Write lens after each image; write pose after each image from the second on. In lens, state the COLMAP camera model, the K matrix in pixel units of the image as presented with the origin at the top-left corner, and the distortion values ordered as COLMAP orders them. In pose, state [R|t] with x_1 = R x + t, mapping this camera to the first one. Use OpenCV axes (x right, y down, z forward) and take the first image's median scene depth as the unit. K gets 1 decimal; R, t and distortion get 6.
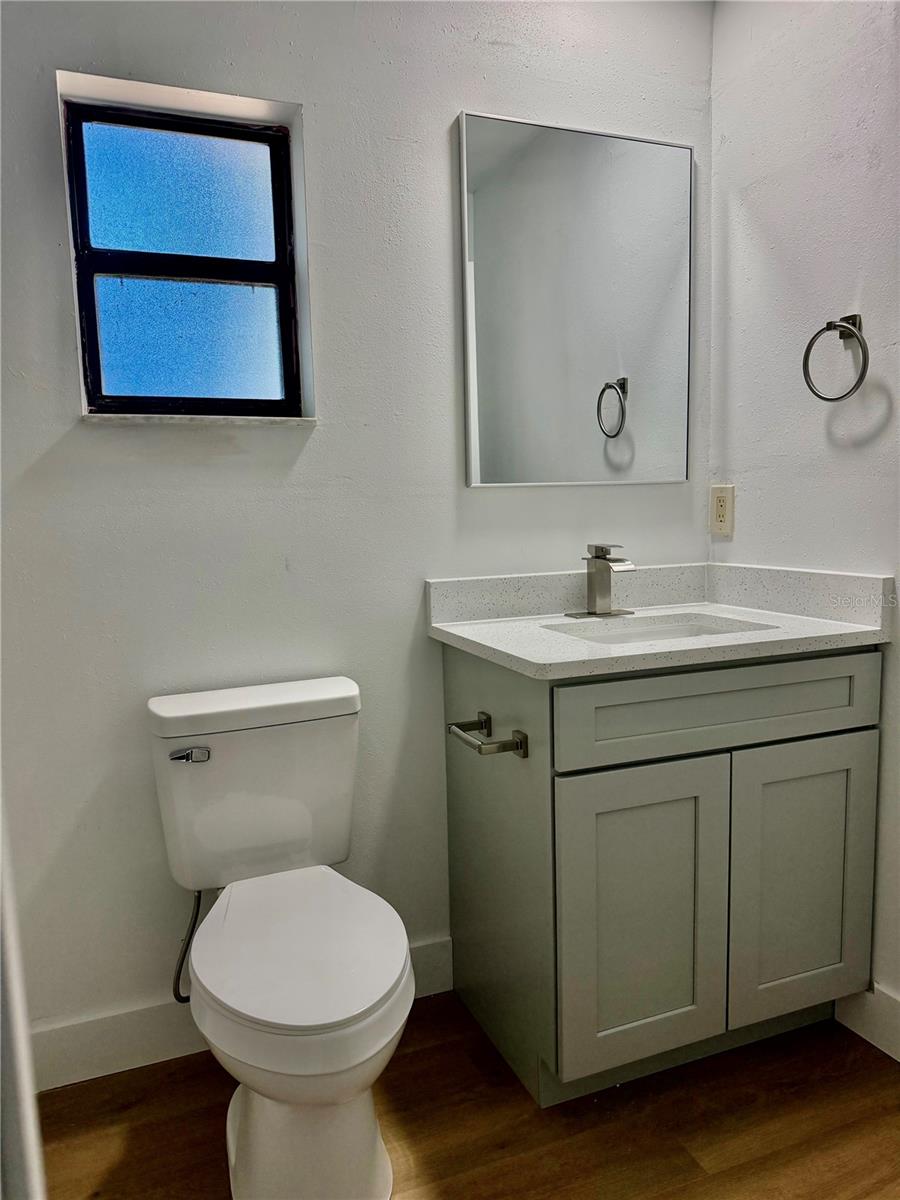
lens RADIAL K [[841.1, 0, 447.6], [0, 841.1, 605.9], [0, 0, 1]] dist [0.058510, -0.083758]
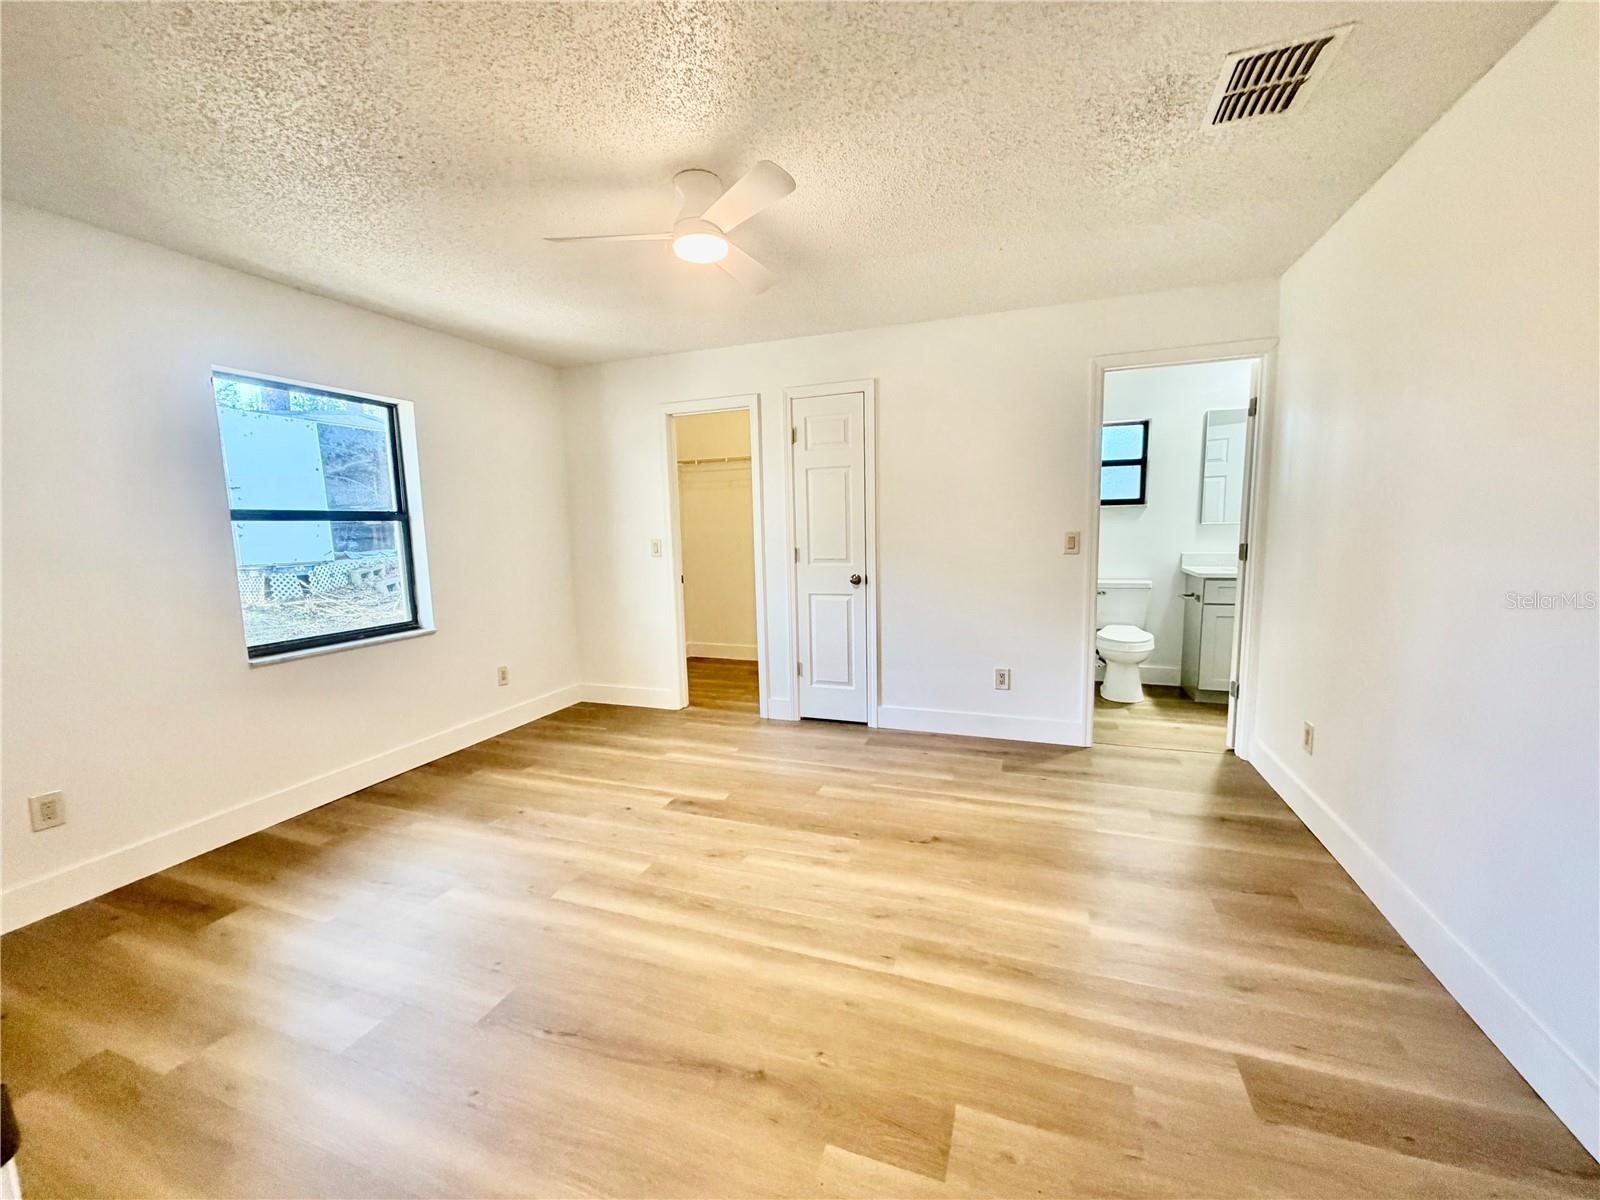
lens RADIAL K [[636.1, 0, 794.2], [0, 636.1, 603.5], [0, 0, 1]] dist [0.001062, -0.000342]
pose [[0.738582, 0.094754, -0.667471, 0.572033], [-0.078949, 0.995418, 0.053949, 0.162172], [0.669524, 0.012851, 0.742679, -1.977359]]
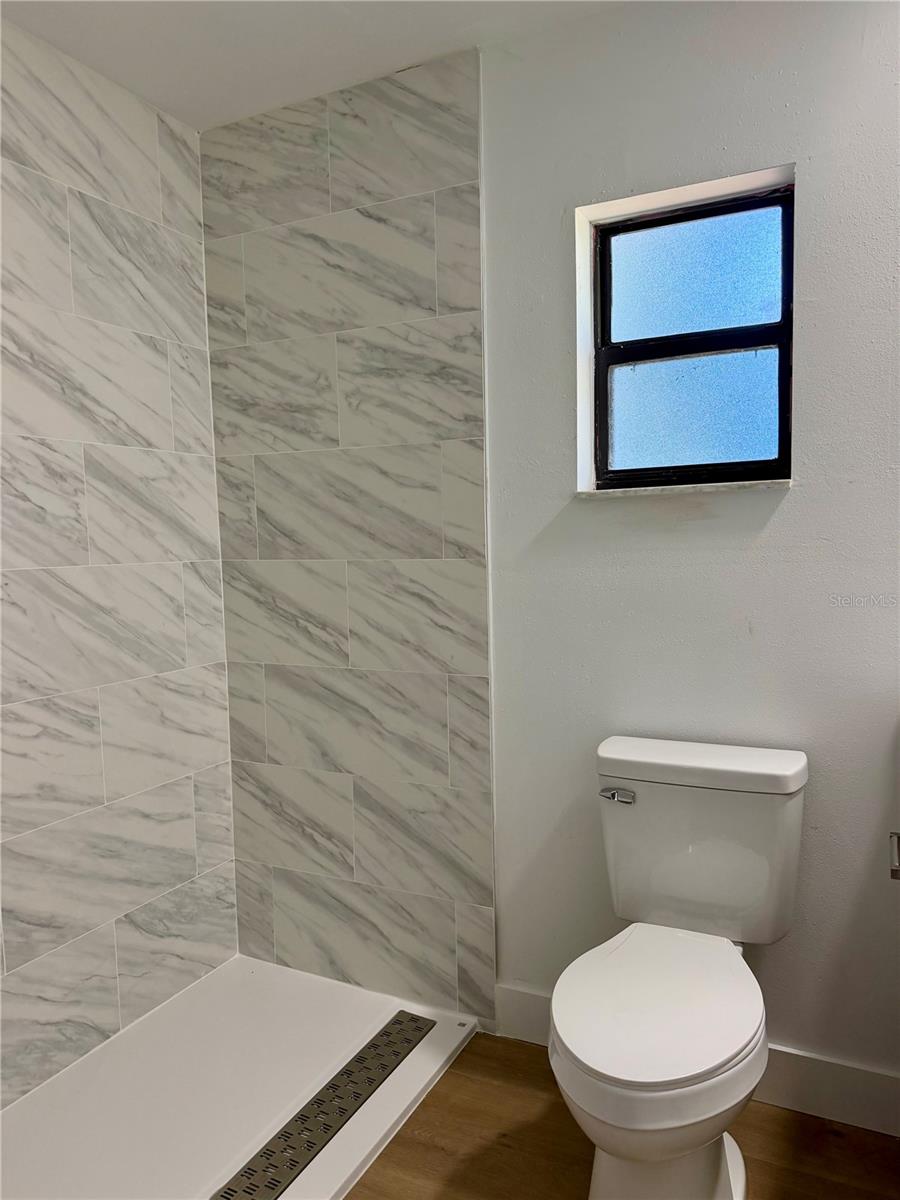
lens RADIAL K [[841.1, 0, 447.9], [0, 841.1, 610.2], [0, 0, 1]] dist [0.058510, -0.083758]
pose [[0.667327, 0.071567, -0.741318, 0.320767], [-0.082199, 0.996369, 0.022195, -0.065621], [0.740215, 0.046124, 0.670787, 0.071598]]
